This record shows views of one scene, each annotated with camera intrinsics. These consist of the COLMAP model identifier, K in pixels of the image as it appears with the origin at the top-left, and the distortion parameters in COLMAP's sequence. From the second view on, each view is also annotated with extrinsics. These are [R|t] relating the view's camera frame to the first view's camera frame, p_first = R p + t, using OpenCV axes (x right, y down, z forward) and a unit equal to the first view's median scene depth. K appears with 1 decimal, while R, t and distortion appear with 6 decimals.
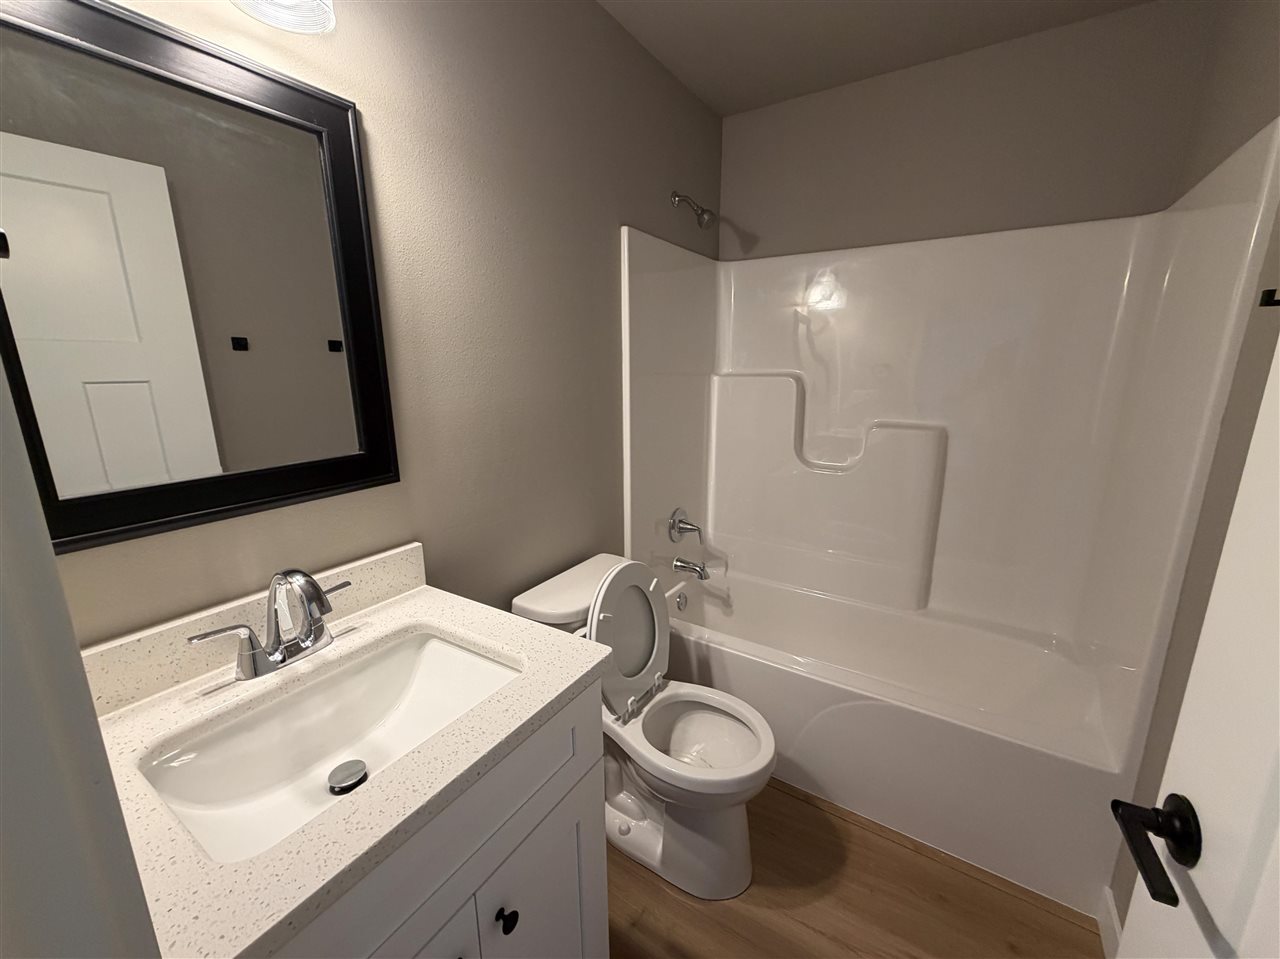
lens RADIAL K [[510.6, 0, 640.0], [0, 510.6, 479.5], [0, 0, 1]] dist [0.140007, 0.000007]
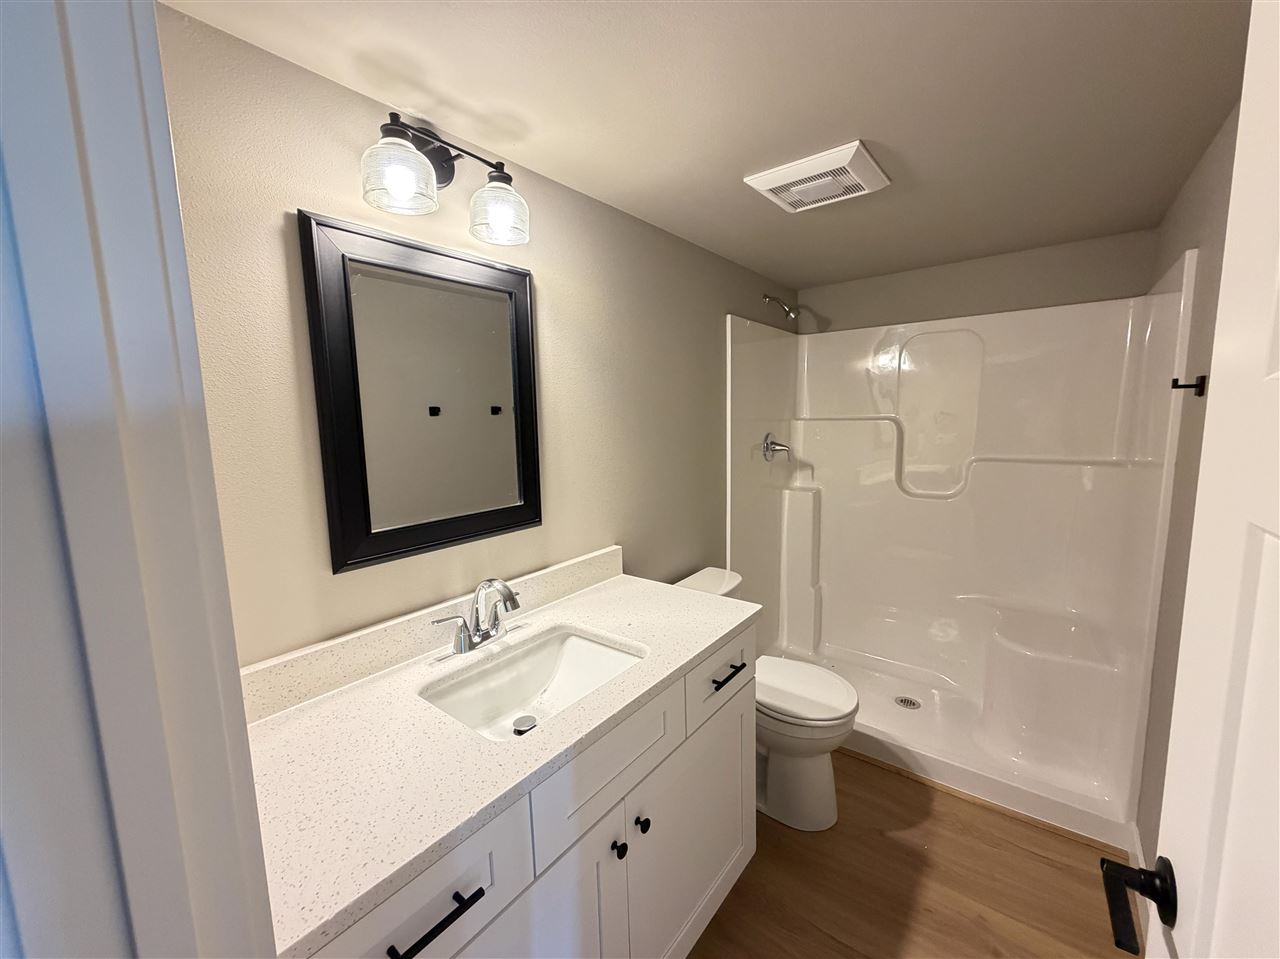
lens RADIAL K [[514.7, 0, 640.0], [0, 514.7, 479.5], [0, 0, 1]] dist [-0.000540, -0.000101]
pose [[0.994987, -0.011160, -0.099378, -0.090744], [0.001837, 0.995626, -0.093409, 0.026711], [0.099986, 0.092758, 0.990656, -0.349882]]
